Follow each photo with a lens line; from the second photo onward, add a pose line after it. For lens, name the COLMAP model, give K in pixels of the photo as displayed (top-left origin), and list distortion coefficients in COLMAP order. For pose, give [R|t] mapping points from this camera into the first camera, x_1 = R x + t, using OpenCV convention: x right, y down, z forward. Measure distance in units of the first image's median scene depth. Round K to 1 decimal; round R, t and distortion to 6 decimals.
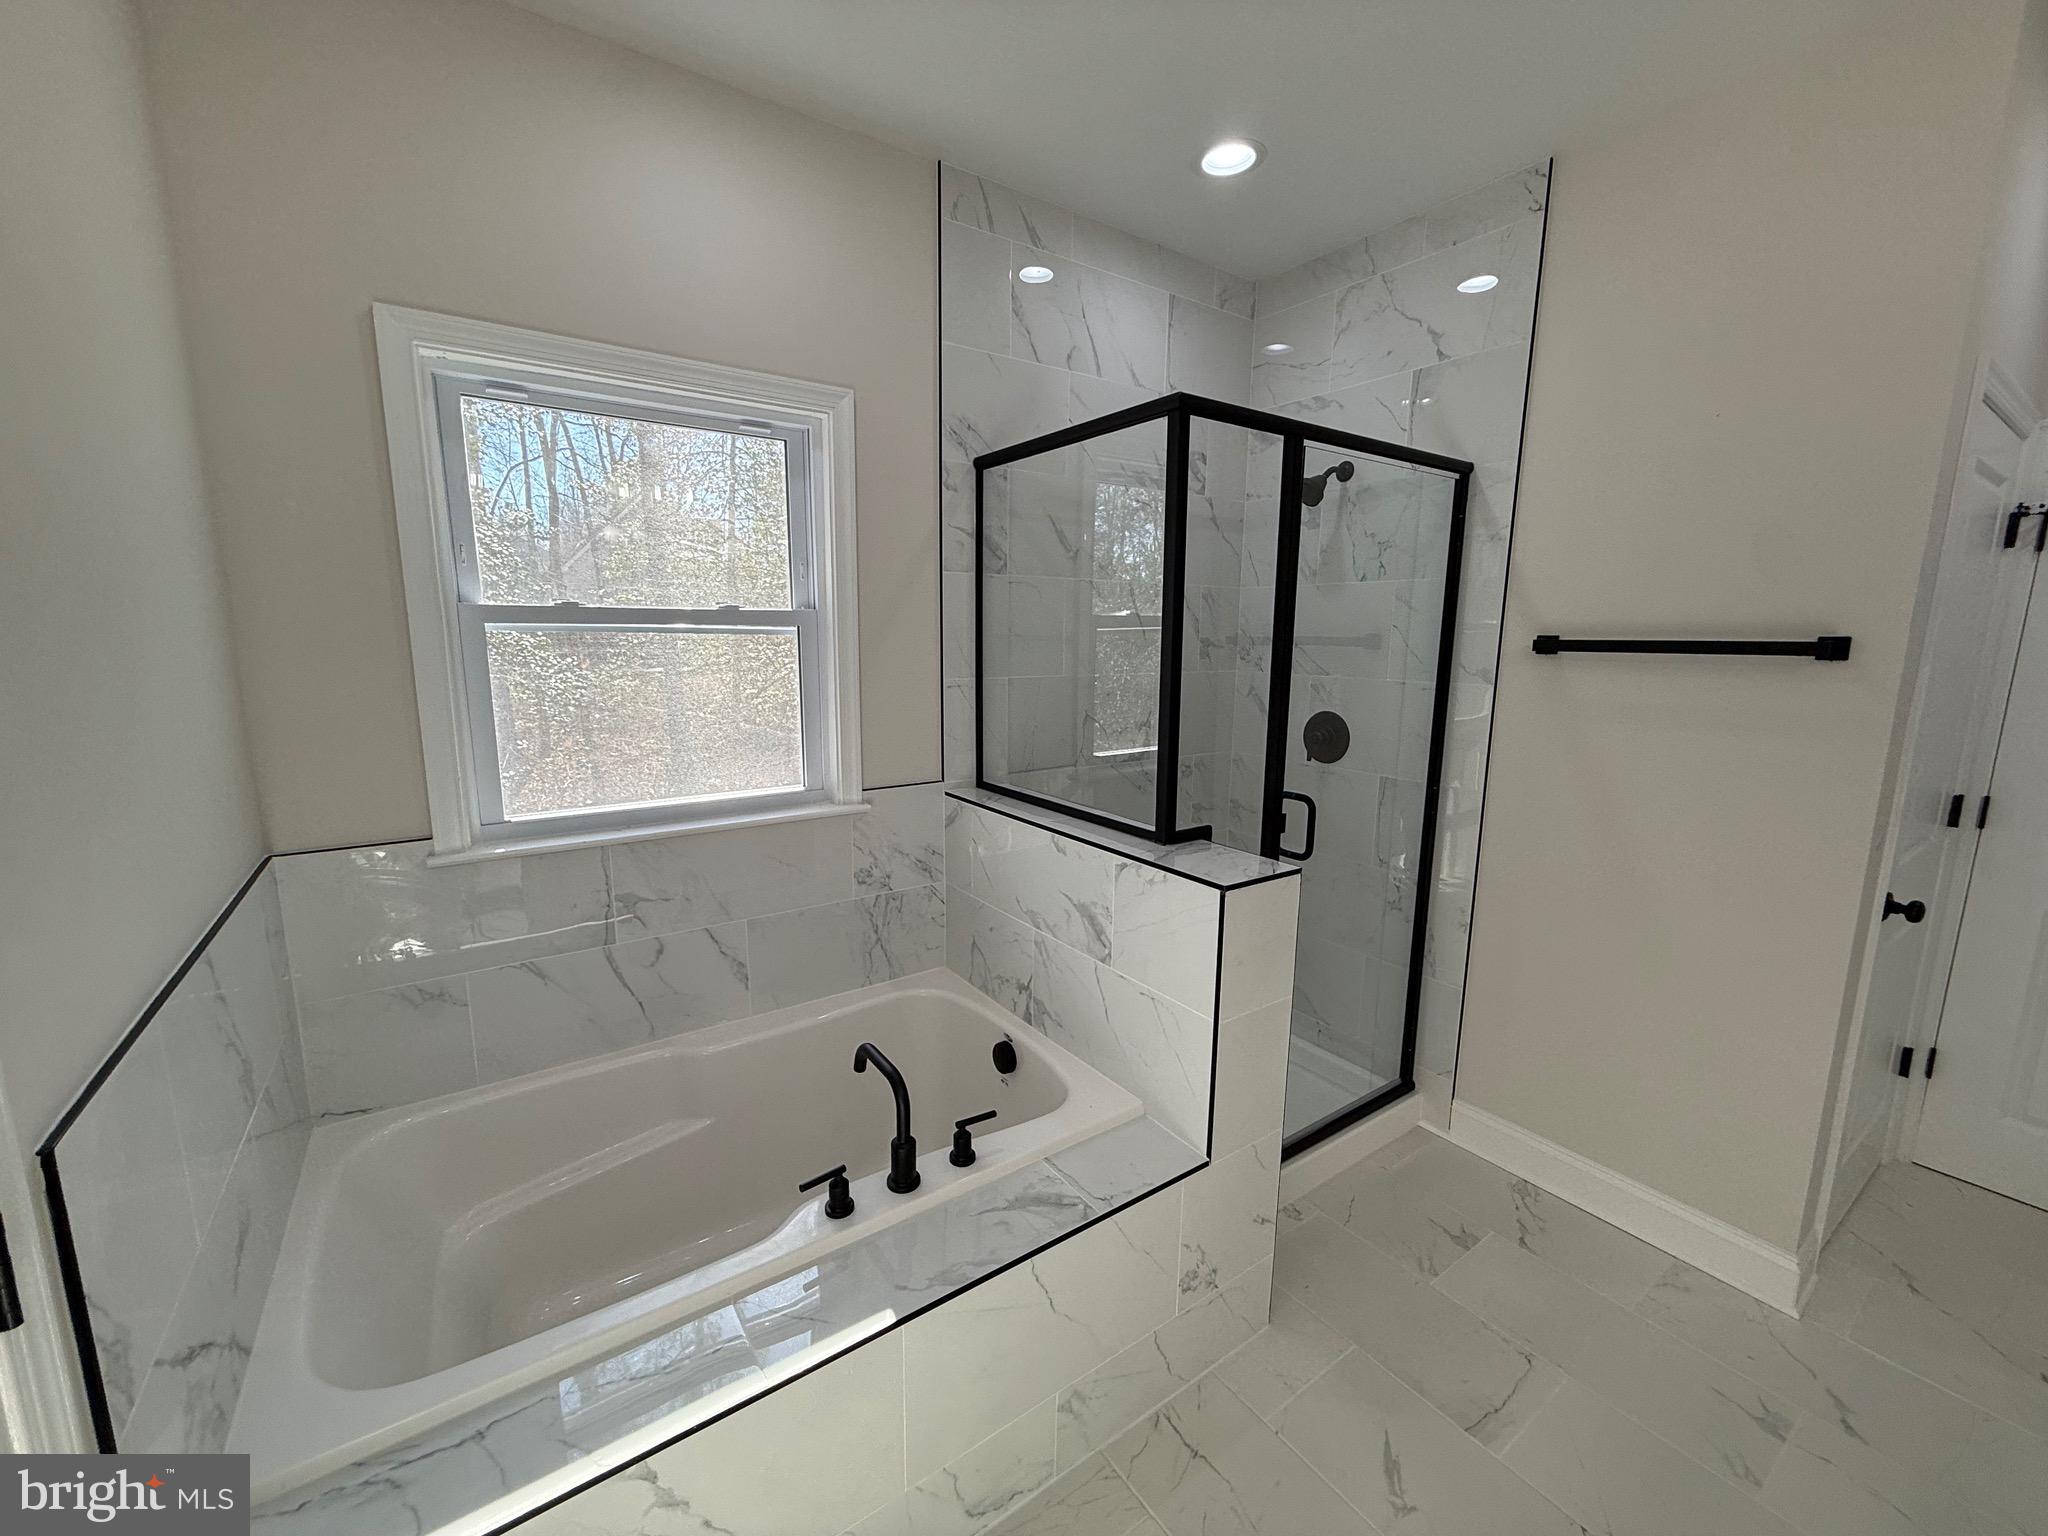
lens RADIAL K [[811.8, 0, 1027.9], [0, 811.8, 771.9], [0, 0, 1]] dist [0.002149, -0.000706]
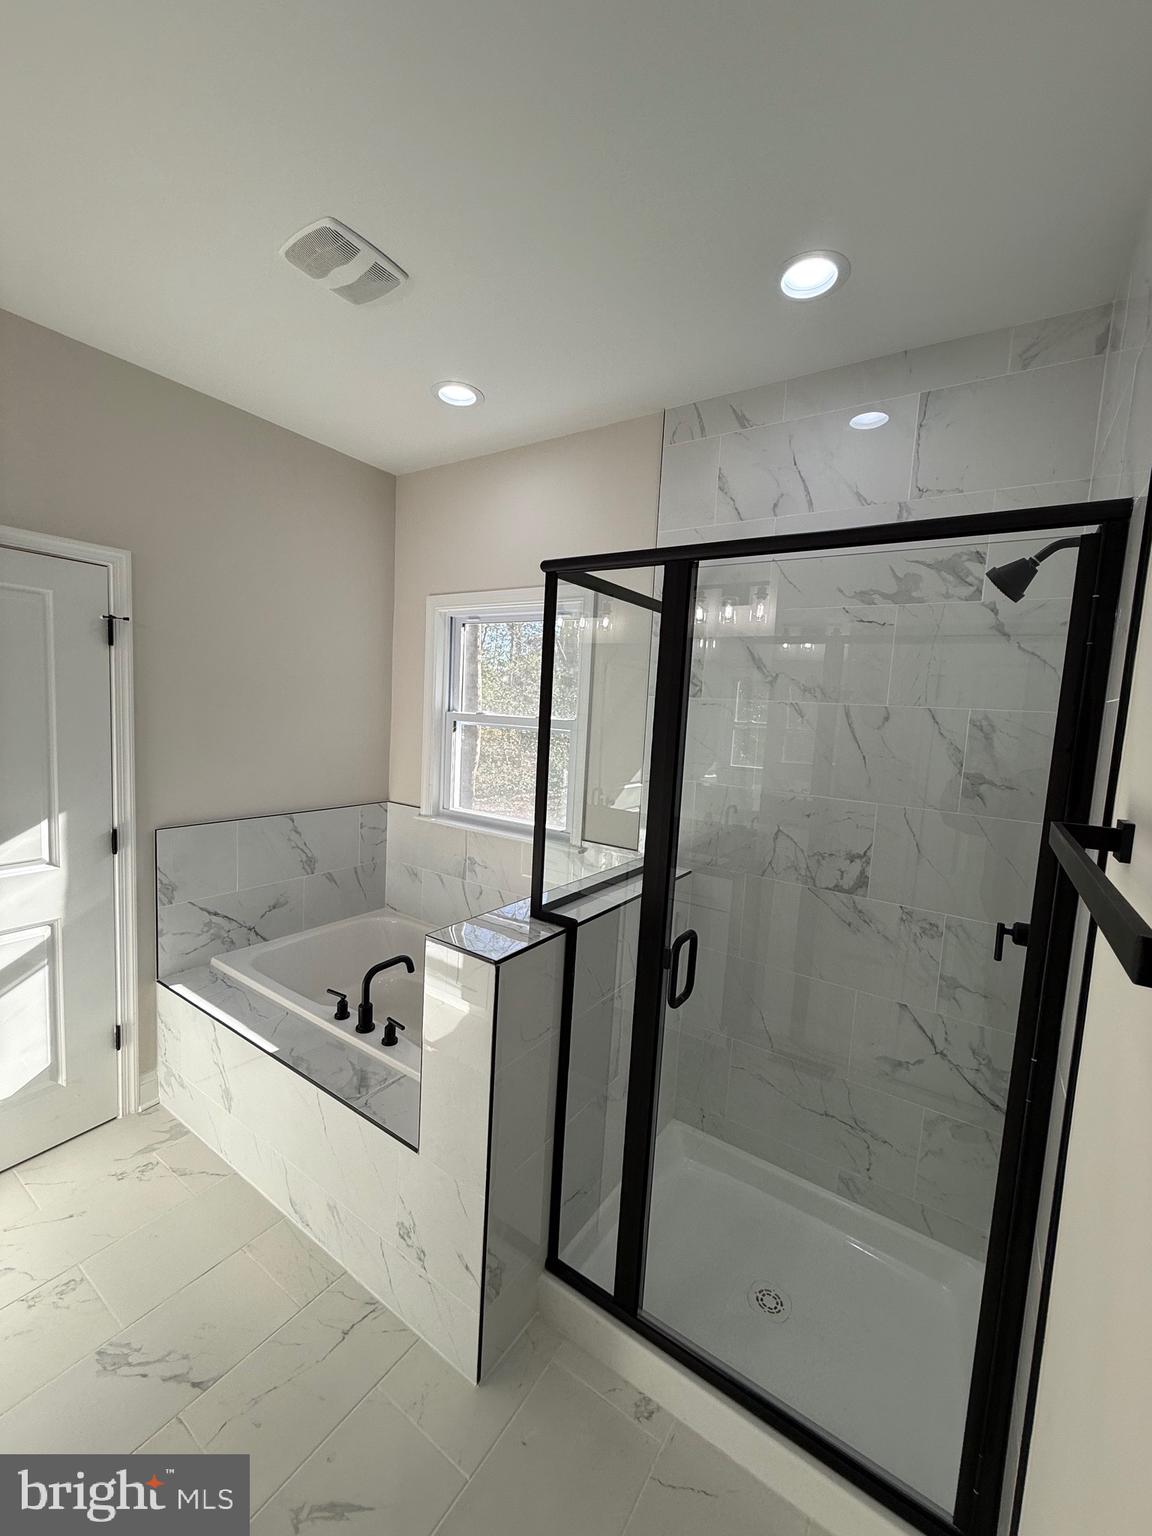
lens RADIAL K [[608.9, 0, 575.8], [0, 608.9, 770.8], [0, 0, 1]] dist [0.002149, -0.000706]
pose [[0.361695, 0.107460, -0.926083, 1.038197], [-0.211497, 0.976895, 0.030753, -0.170065], [0.907990, 0.184740, 0.376065, 0.689624]]
